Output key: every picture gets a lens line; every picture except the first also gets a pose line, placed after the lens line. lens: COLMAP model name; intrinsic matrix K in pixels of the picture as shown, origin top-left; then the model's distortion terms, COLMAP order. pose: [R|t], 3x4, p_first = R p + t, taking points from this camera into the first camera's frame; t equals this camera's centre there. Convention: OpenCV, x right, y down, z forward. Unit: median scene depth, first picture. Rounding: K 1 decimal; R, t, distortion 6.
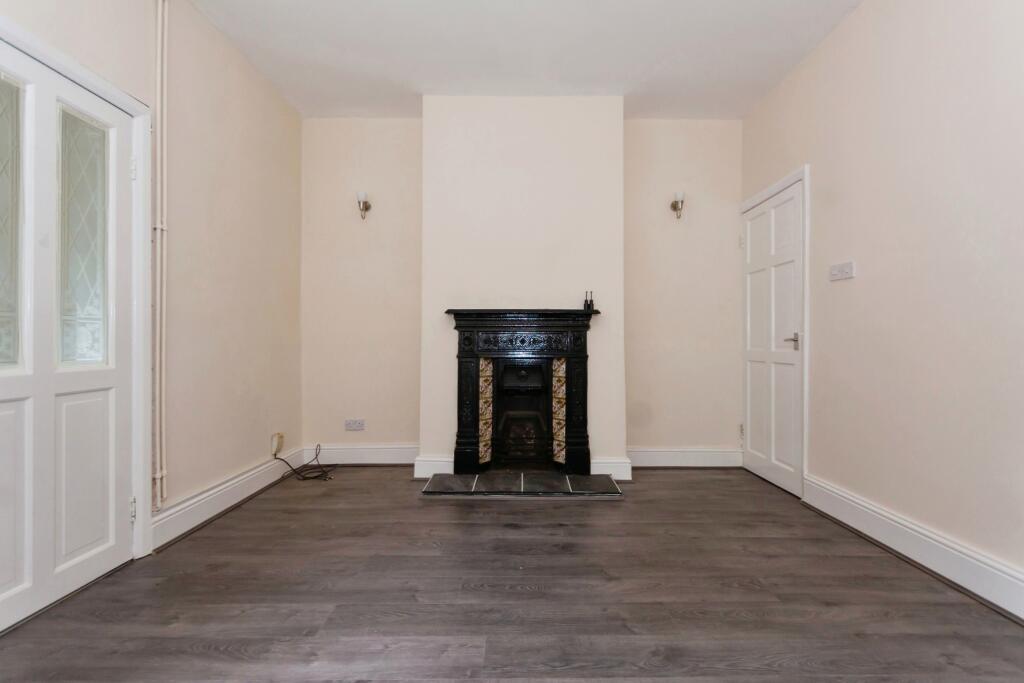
lens RADIAL K [[453.1, 0, 515.7], [0, 453.1, 339.4], [0, 0, 1]] dist [0.000381, 0.000287]
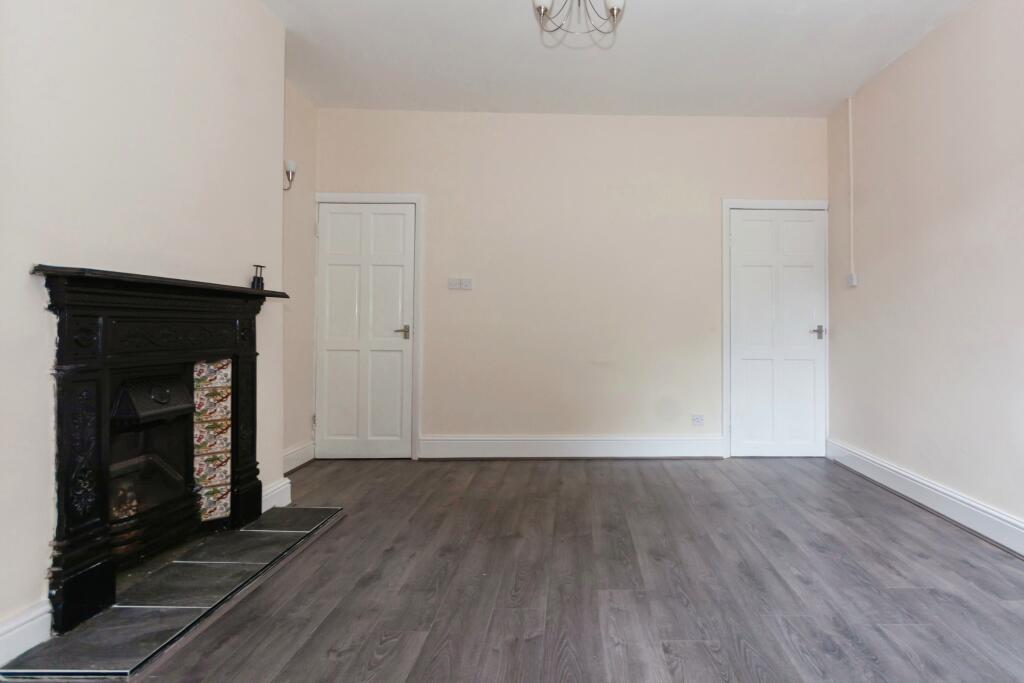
lens RADIAL K [[493.5, 0, 560.7], [0, 493.5, 318.8], [0, 0, 1]] dist [-0.001634, -0.000478]
pose [[-0.003868, 0.014580, 0.999886, -0.730880], [-0.016045, 0.999764, -0.014641, -0.017623], [-0.999864, -0.016099, -0.003633, 0.596216]]
